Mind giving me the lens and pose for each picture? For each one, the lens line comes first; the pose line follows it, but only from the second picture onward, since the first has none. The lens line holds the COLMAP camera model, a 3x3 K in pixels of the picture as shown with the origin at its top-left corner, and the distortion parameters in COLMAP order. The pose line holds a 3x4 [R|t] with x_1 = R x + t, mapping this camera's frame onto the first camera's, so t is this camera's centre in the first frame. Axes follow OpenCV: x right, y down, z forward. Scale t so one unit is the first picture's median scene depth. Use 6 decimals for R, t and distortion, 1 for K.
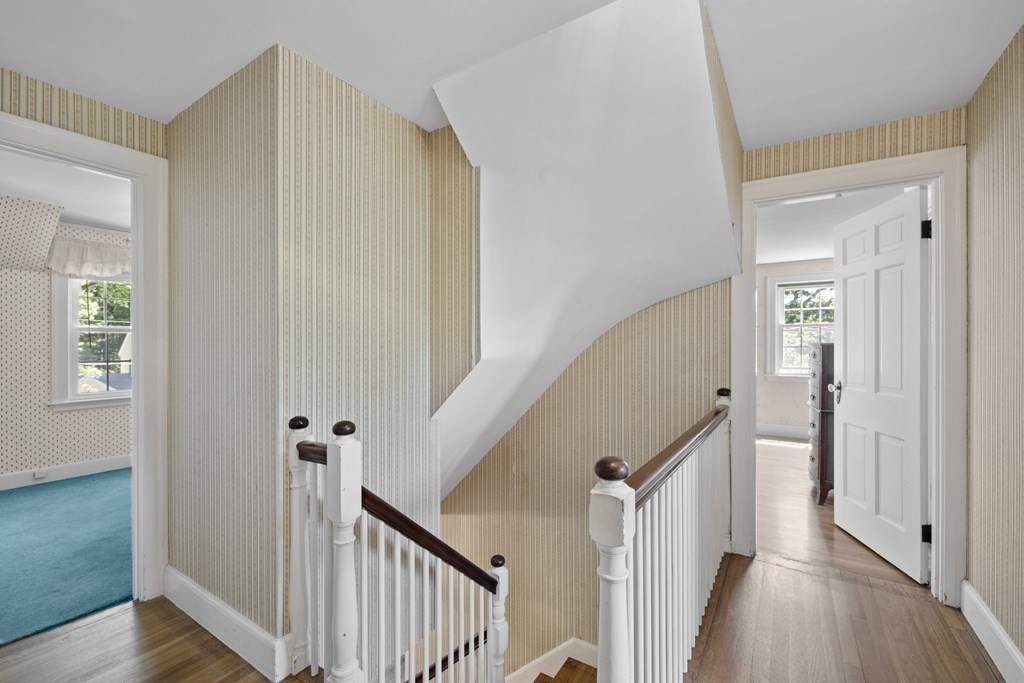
lens RADIAL K [[434.9, 0, 515.9], [0, 434.9, 346.7], [0, 0, 1]] dist [-0.001001, -0.000668]
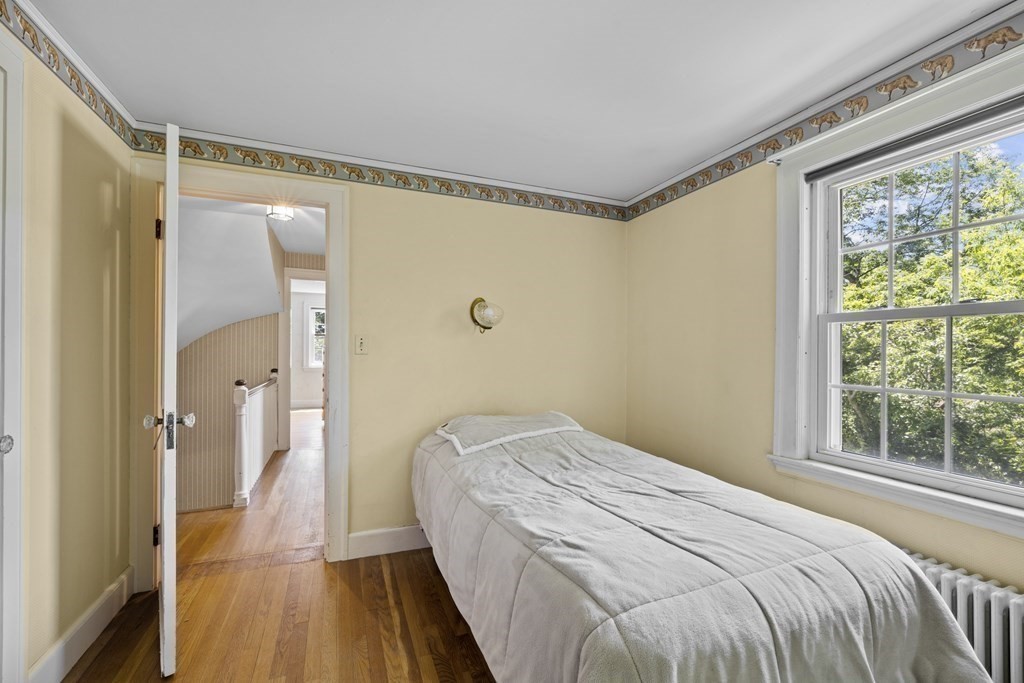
lens RADIAL K [[434.9, 0, 510.4], [0, 434.9, 347.2], [0, 0, 1]] dist [-0.001001, -0.000668]
pose [[0.584333, 0.008320, 0.811472, -0.492128], [-0.004195, 0.999965, -0.007232, 0.009005], [-0.811503, 0.000822, 0.584347, -1.011145]]
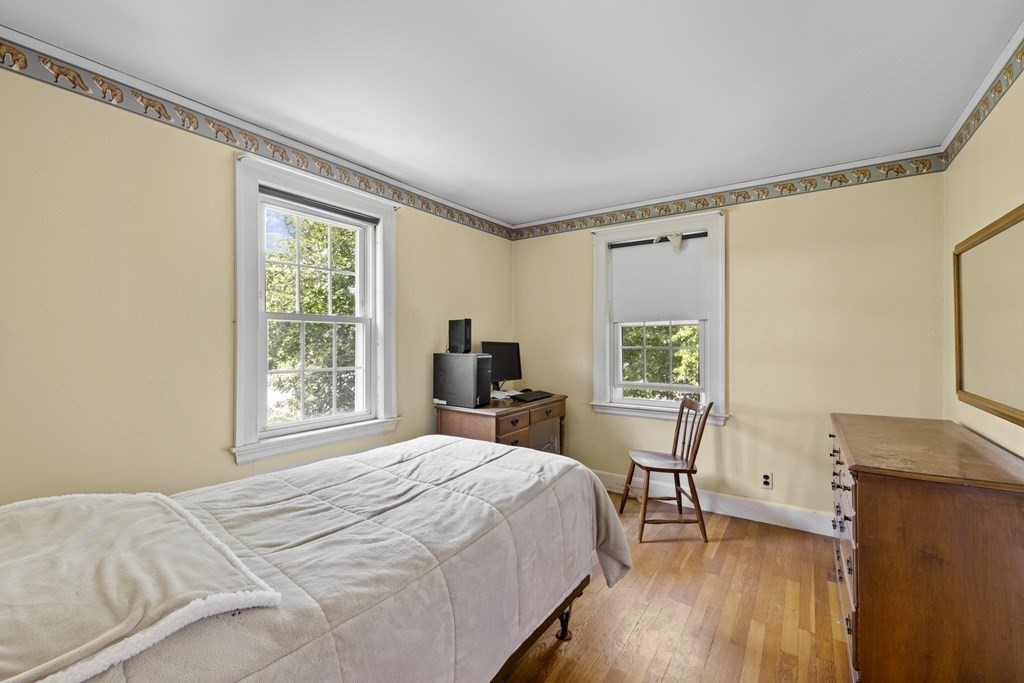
lens RADIAL K [[434.9, 0, 506.0], [0, 434.9, 341.3], [0, 0, 1]] dist [-0.001001, -0.000668]
pose [[-0.999361, -0.001628, 0.035707, 0.919504], [-0.001689, 0.999997, -0.001677, -0.008334], [-0.035705, -0.001736, -0.999361, 1.962393]]
